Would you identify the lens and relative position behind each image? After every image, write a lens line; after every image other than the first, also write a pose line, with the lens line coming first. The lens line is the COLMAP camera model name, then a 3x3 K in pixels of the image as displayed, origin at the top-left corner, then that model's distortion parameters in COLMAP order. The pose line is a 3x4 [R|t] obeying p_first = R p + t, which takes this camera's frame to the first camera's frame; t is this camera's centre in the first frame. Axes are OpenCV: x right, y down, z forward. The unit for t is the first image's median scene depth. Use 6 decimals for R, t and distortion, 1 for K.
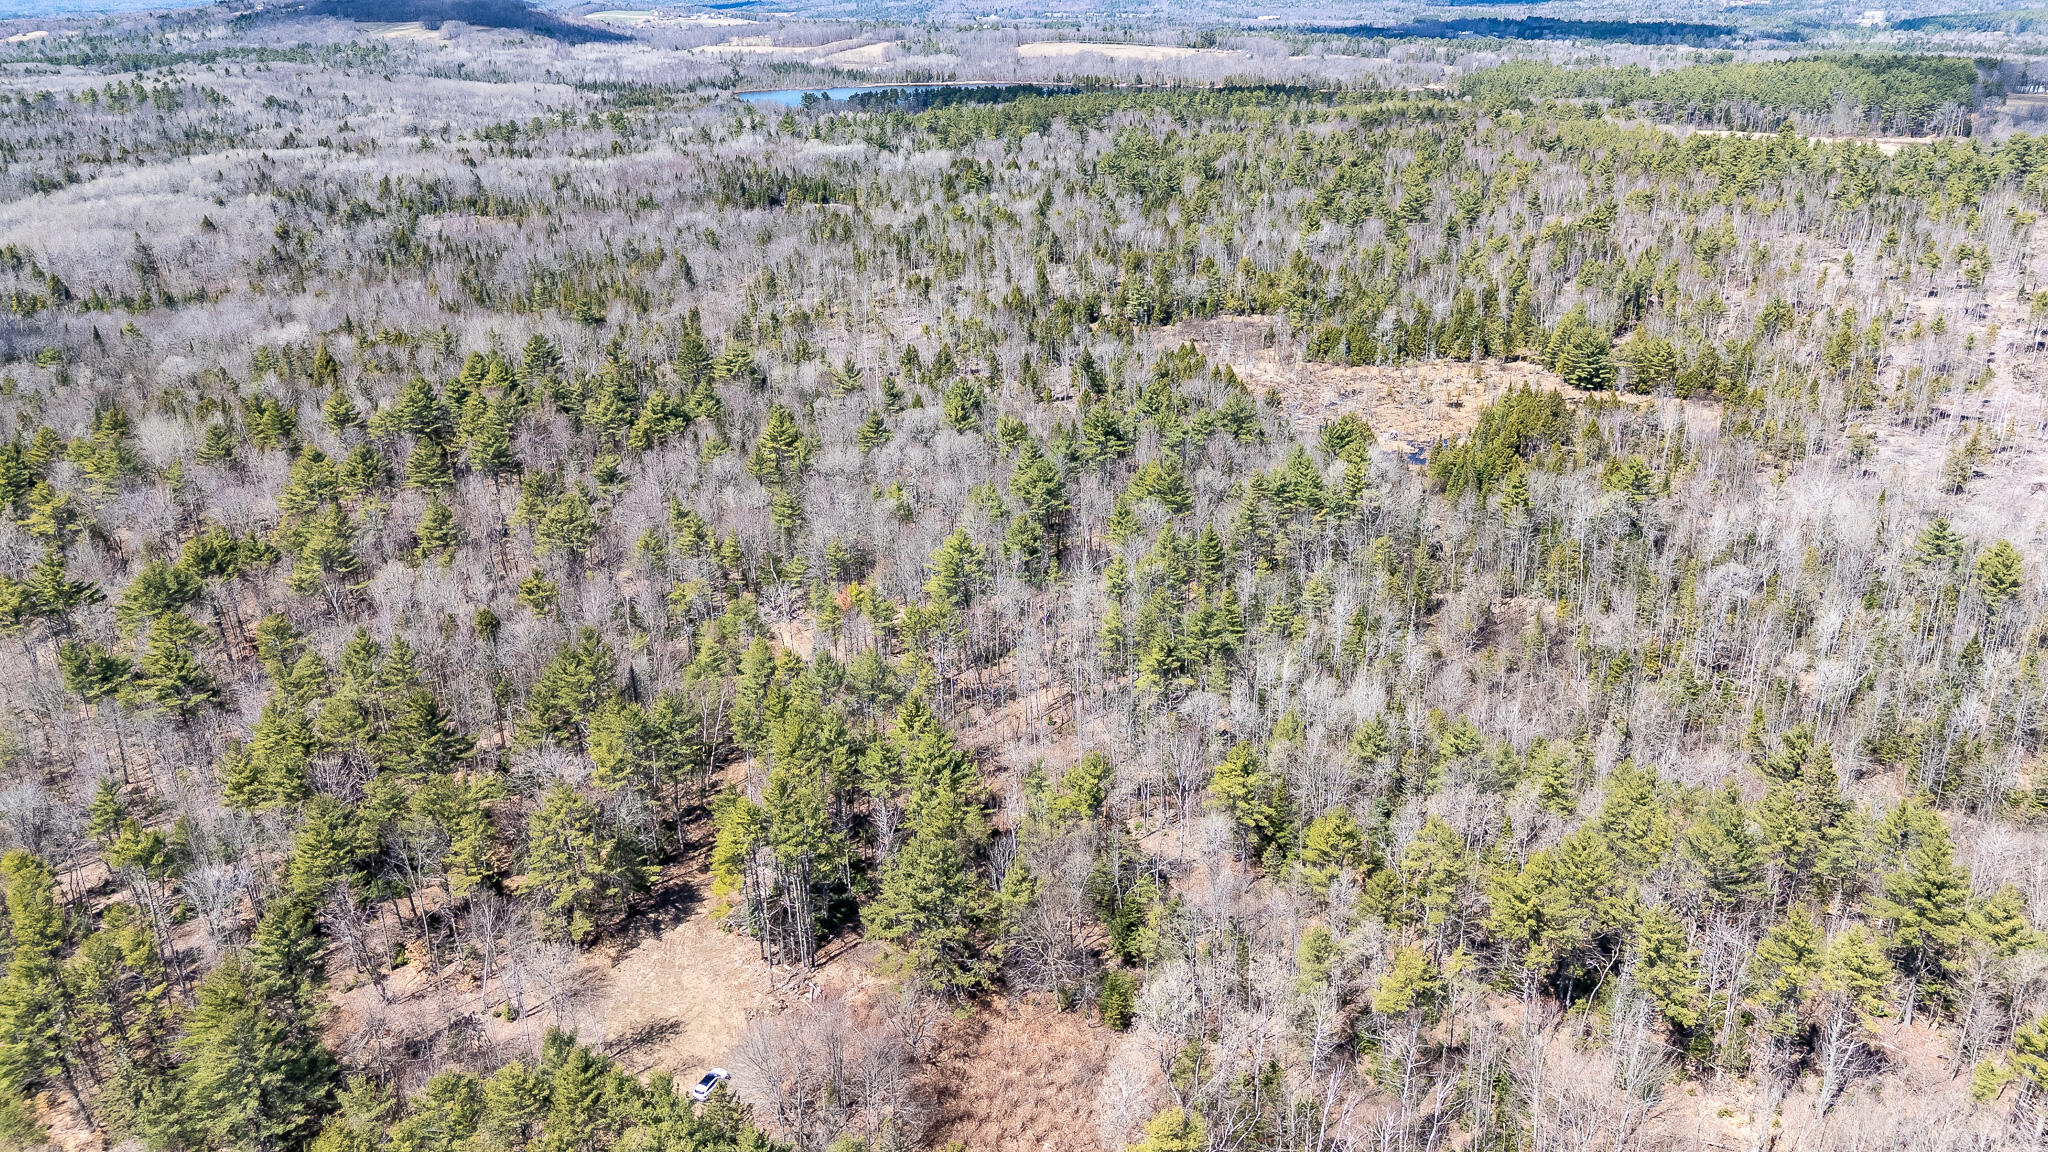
lens RADIAL K [[1489.6, 0, 1035.6], [0, 1489.6, 559.9], [0, 0, 1]] dist [0.083841, -0.082534]
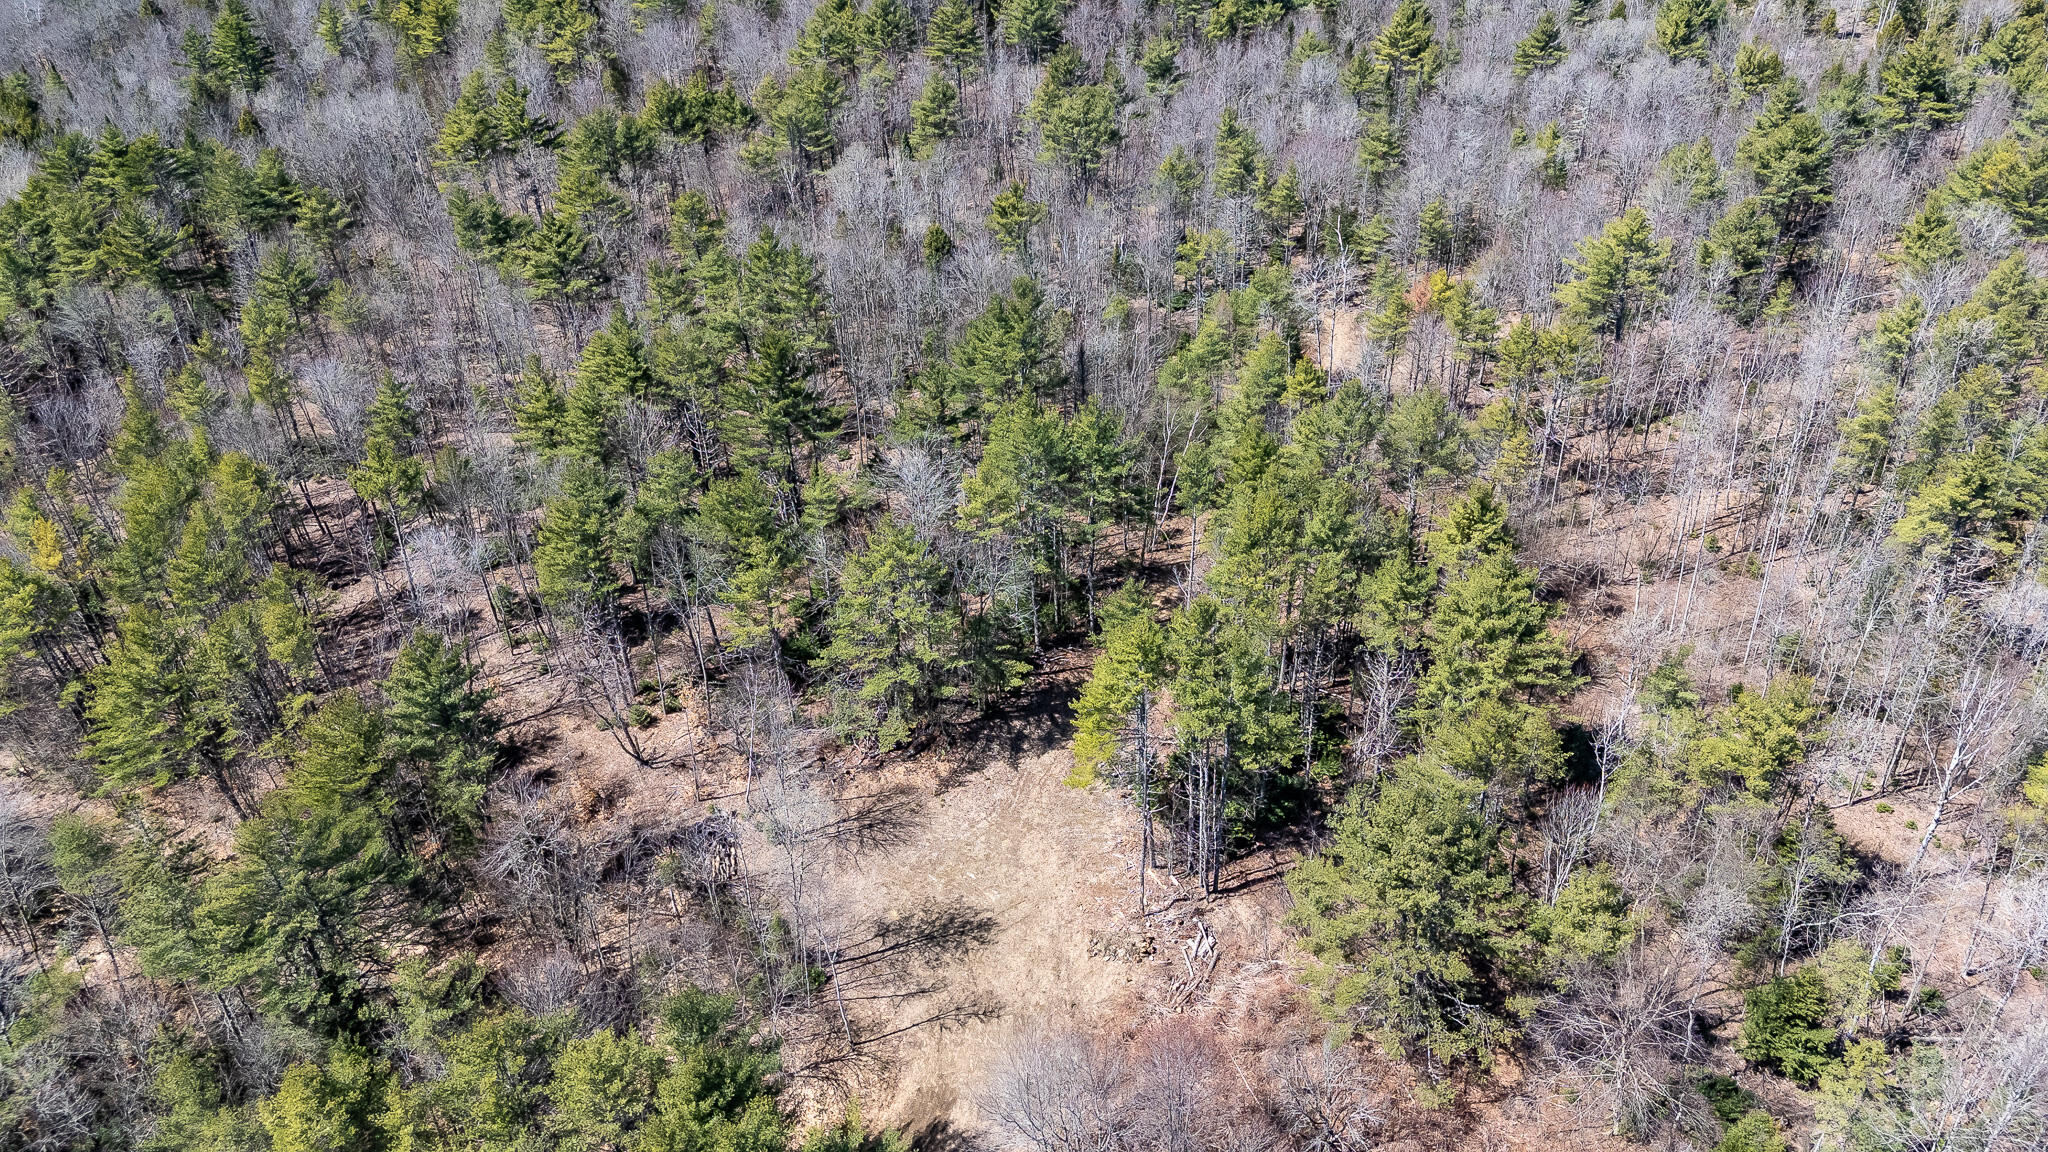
lens RADIAL K [[1489.6, 0, 1025.0], [0, 1489.6, 550.2], [0, 0, 1]] dist [0.083841, -0.082534]
pose [[0.900849, 0.233577, -0.365940, -0.017289], [-0.145023, 0.956413, 0.253463, -0.007928], [0.409193, -0.175262, 0.895458, 0.308981]]
